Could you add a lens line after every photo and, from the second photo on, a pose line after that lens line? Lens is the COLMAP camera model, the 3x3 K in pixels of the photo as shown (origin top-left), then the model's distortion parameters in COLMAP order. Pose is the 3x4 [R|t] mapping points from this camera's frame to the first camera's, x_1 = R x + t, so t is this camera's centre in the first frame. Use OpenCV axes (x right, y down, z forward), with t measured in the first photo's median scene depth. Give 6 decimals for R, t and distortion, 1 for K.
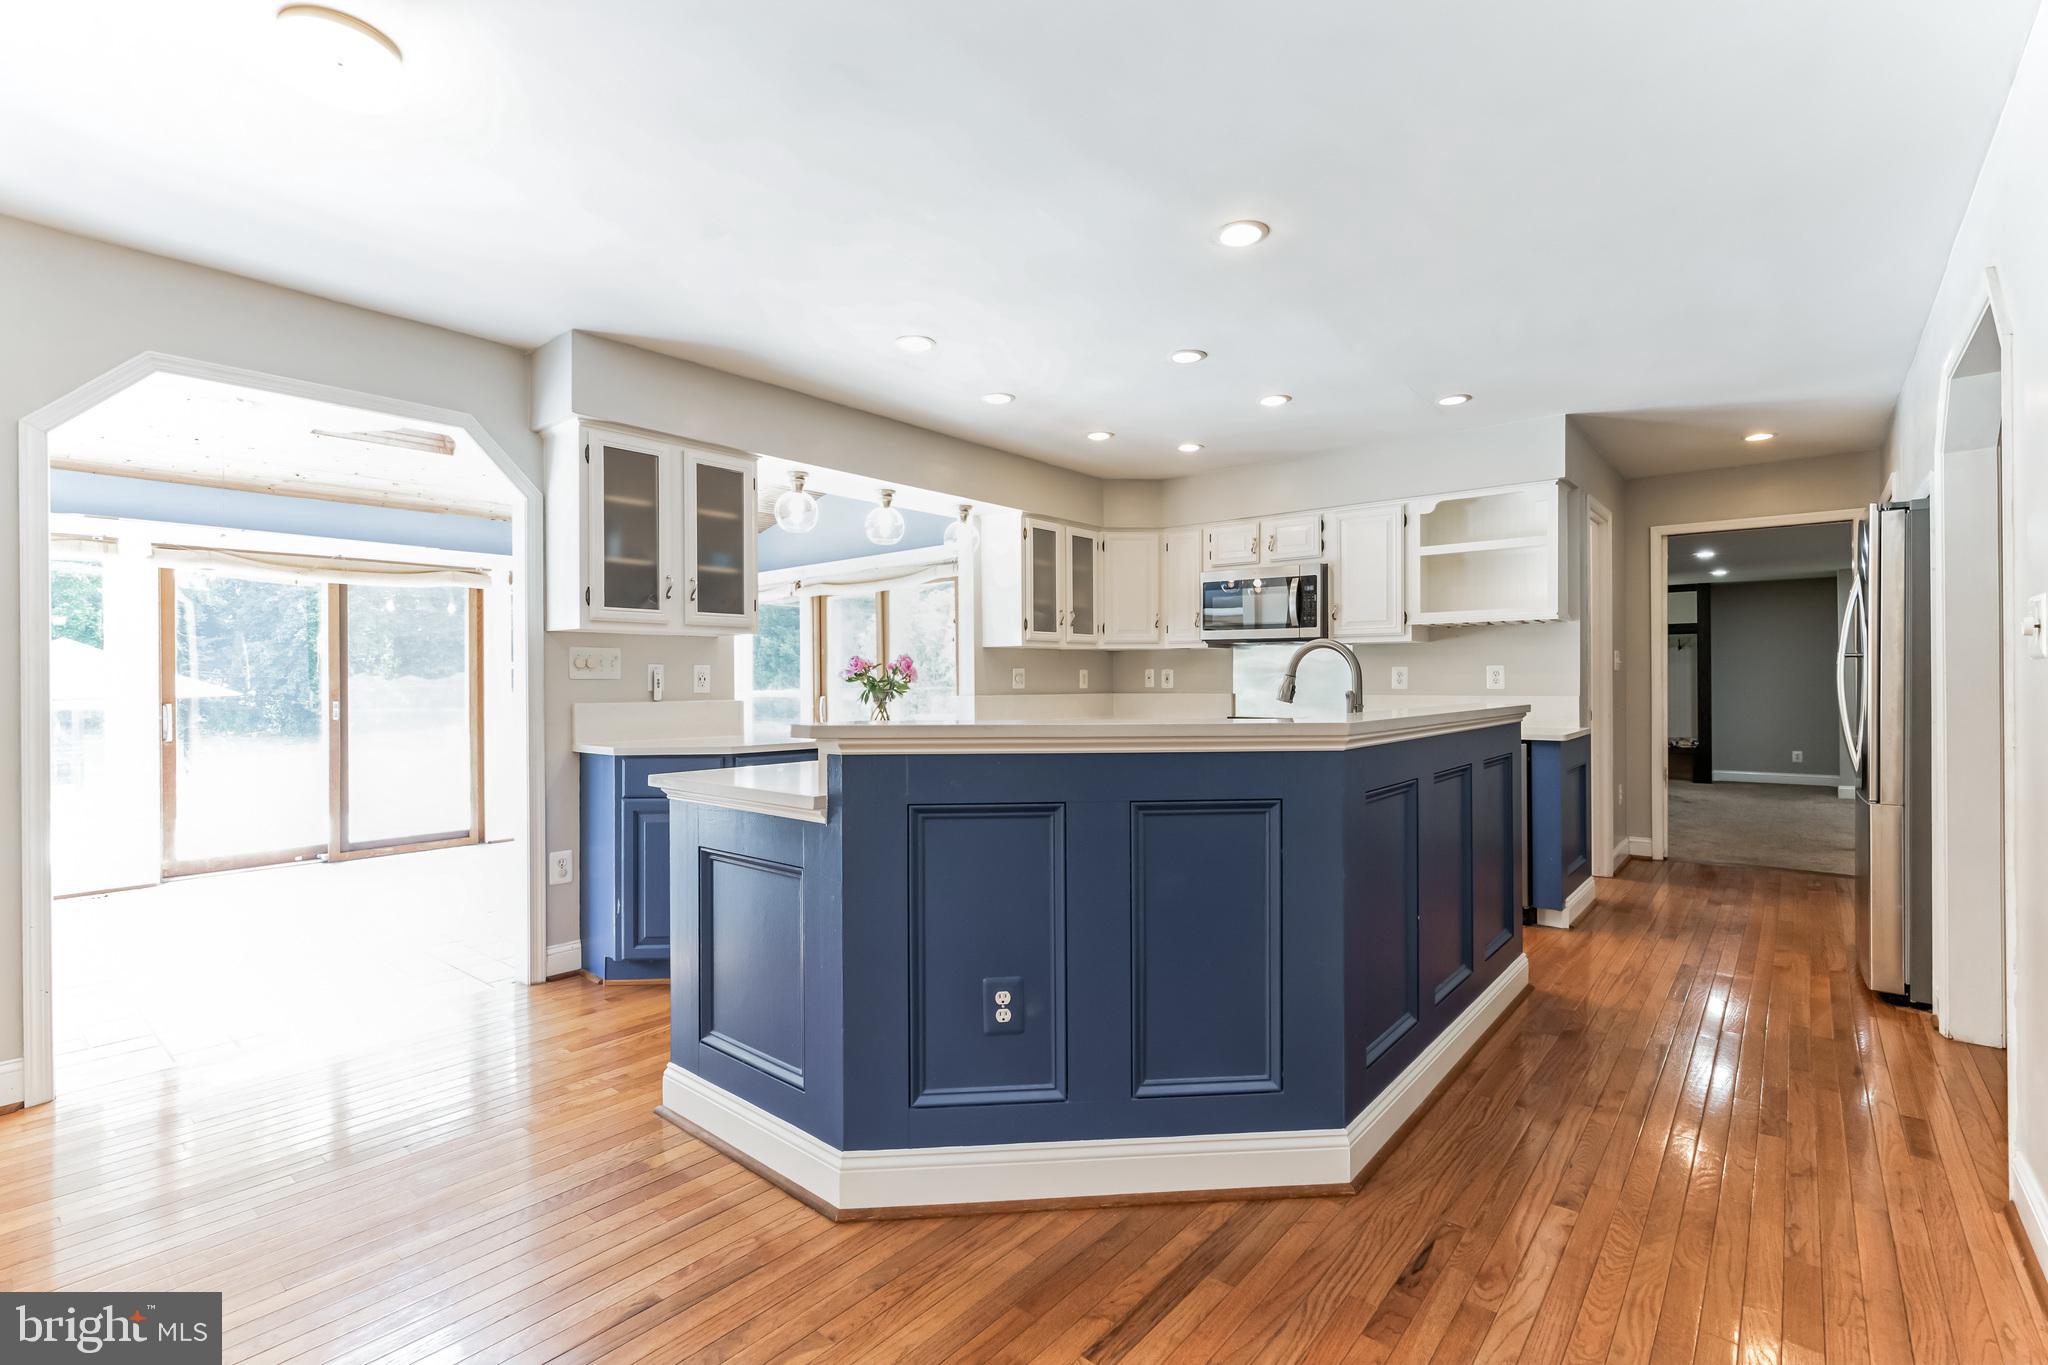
lens RADIAL K [[930.1, 0, 1004.8], [0, 930.1, 688.0], [0, 0, 1]] dist [-0.007285, 0.001728]
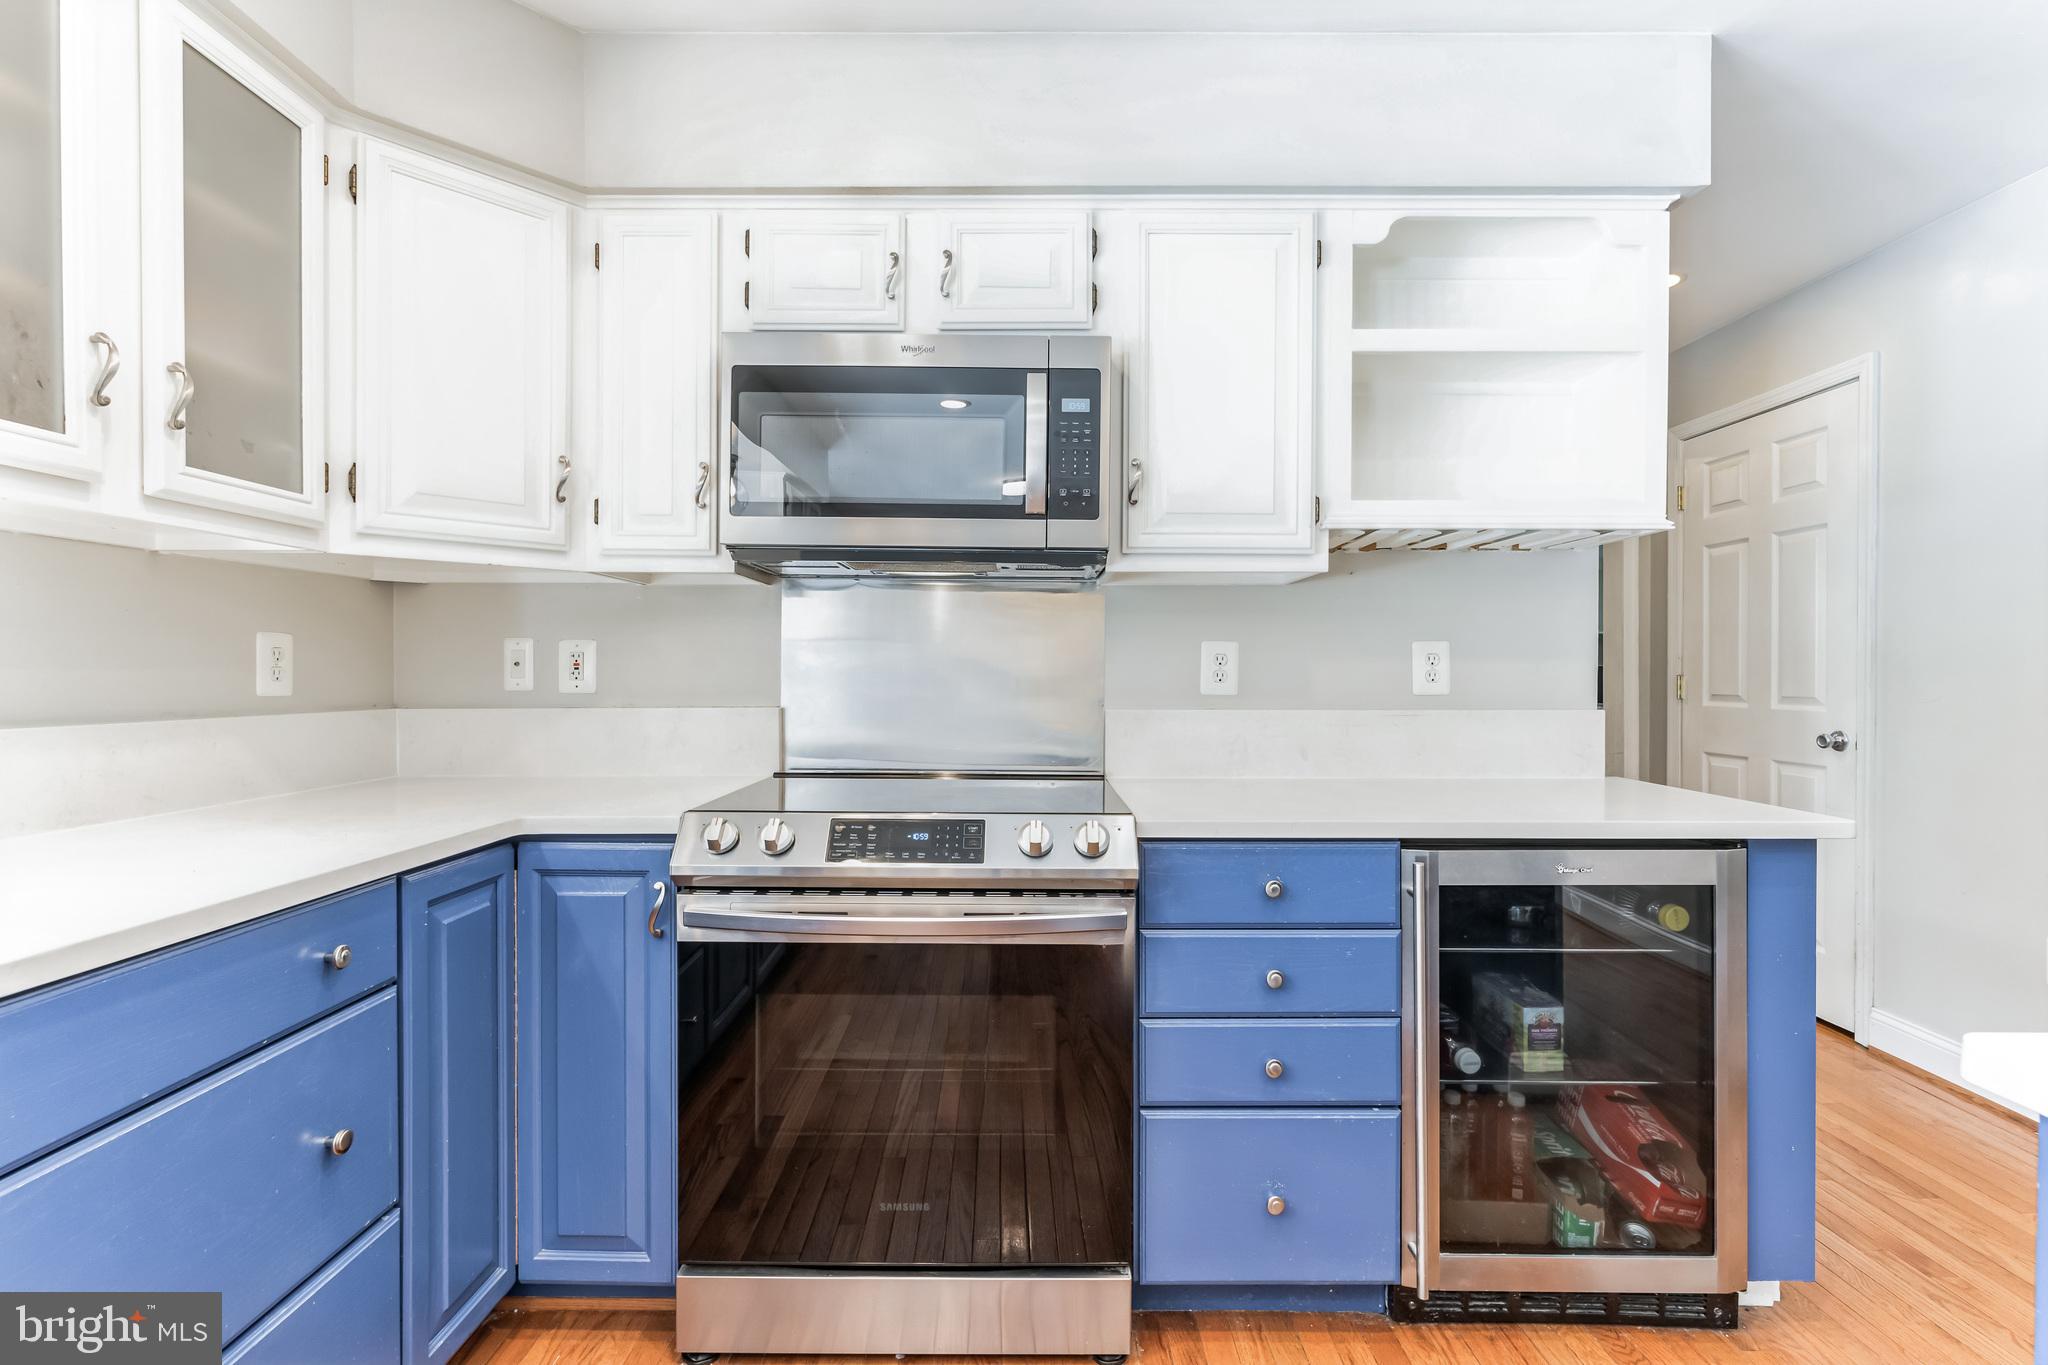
lens RADIAL K [[930.1, 0, 1032.2], [0, 930.1, 671.8], [0, 0, 1]] dist [-0.007285, 0.001728]
pose [[0.758668, 0.006920, 0.651441, 0.084340], [0.000200, 0.999941, -0.010855, -0.004336], [-0.651478, 0.008365, 0.758622, 0.688476]]
